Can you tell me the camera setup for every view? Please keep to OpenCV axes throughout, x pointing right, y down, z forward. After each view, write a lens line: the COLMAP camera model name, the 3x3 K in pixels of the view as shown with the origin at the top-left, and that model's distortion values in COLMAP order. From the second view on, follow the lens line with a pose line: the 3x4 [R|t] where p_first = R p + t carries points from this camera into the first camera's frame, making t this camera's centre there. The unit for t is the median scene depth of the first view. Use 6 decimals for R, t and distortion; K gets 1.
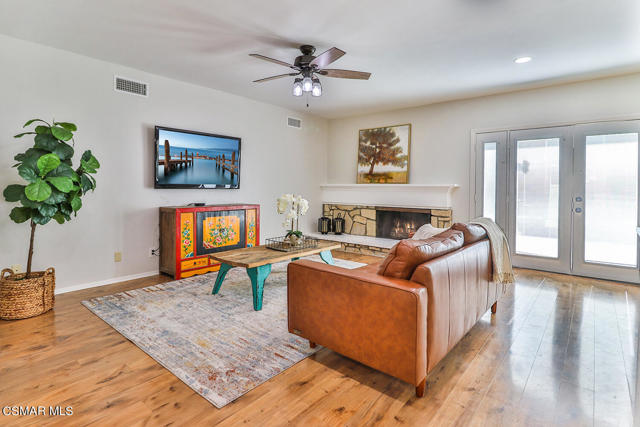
lens RADIAL K [[329.1, 0, 315.6], [0, 329.1, 190.3], [0, 0, 1]] dist [0.013620, -0.005237]
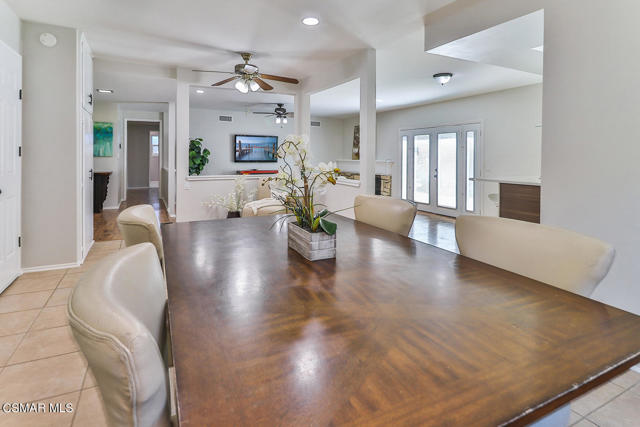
lens RADIAL K [[329.1, 0, 317.9], [0, 329.1, 157.5], [0, 0, 1]] dist [0.013620, -0.005237]
pose [[0.918895, -0.000285, -0.394502, 0.755034], [-0.005118, 0.999907, -0.012642, -0.010617], [0.394469, 0.013636, 0.918808, -0.690691]]
